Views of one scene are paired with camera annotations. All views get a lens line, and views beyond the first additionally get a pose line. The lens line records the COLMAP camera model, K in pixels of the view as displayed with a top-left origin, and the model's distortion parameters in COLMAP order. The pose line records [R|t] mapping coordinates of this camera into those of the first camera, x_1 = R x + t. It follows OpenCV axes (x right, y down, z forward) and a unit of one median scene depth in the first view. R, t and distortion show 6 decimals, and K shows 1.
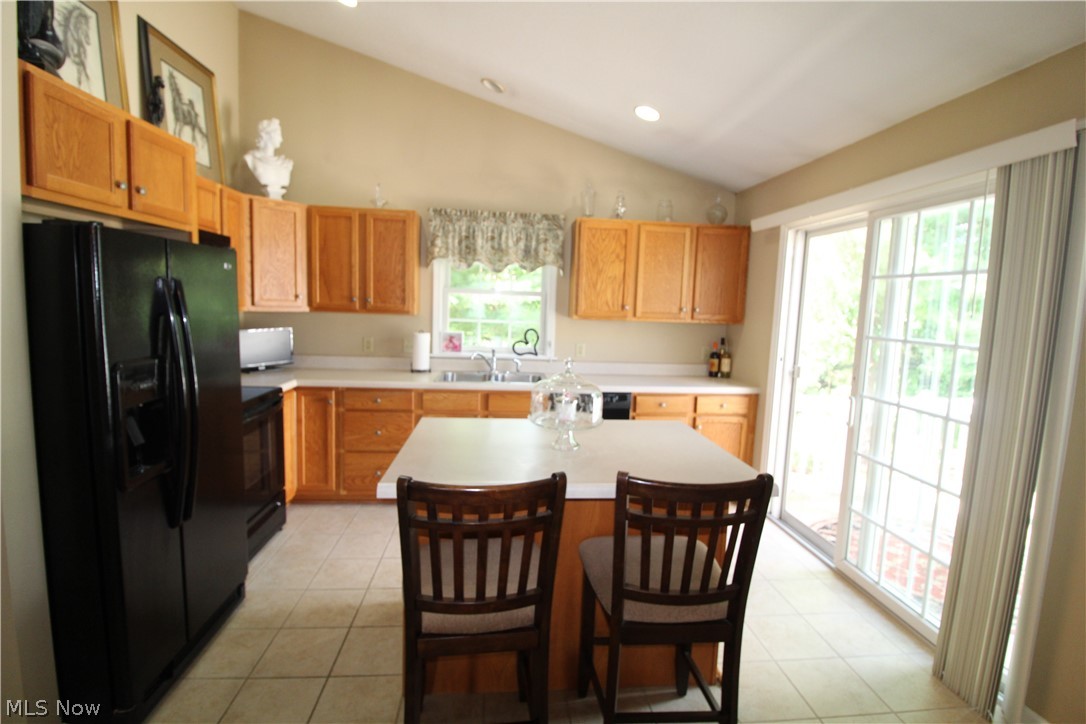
lens RADIAL K [[504.5, 0, 541.8], [0, 504.5, 353.0], [0, 0, 1]] dist [-0.002609, -0.012809]
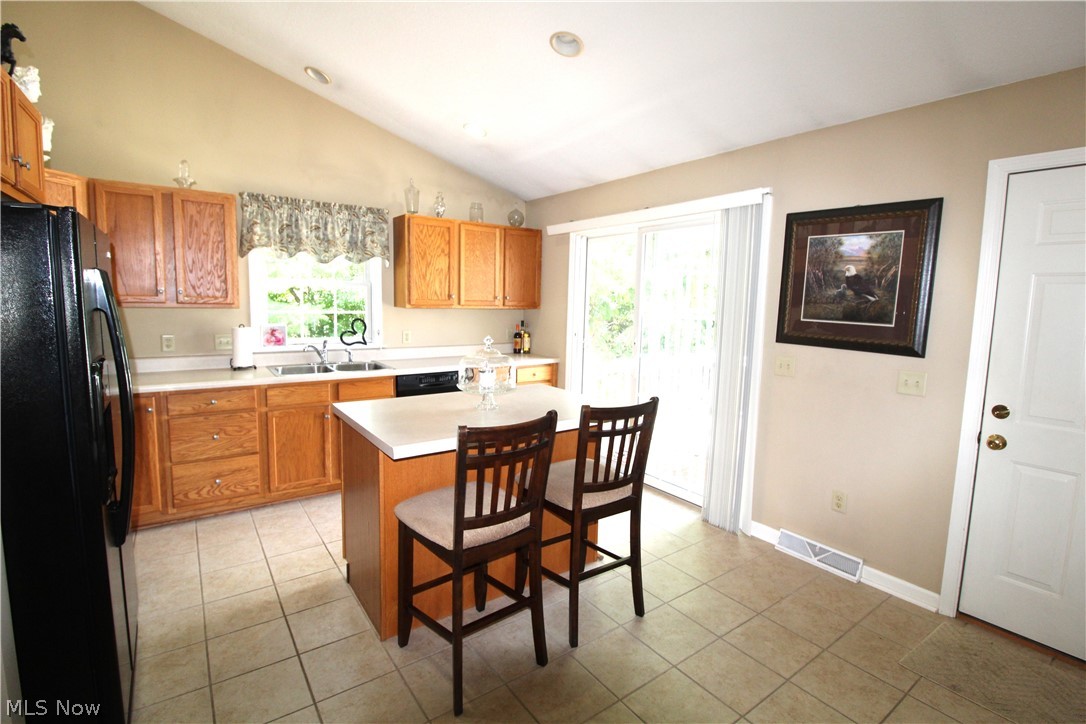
lens RADIAL K [[504.5, 0, 541.8], [0, 504.5, 353.0], [0, 0, 1]] dist [-0.002609, -0.012809]
pose [[0.859176, -0.069387, 0.506953, -0.243575], [0.059167, 0.997589, 0.036266, 0.006935], [-0.508247, -0.001163, 0.861210, -0.076709]]
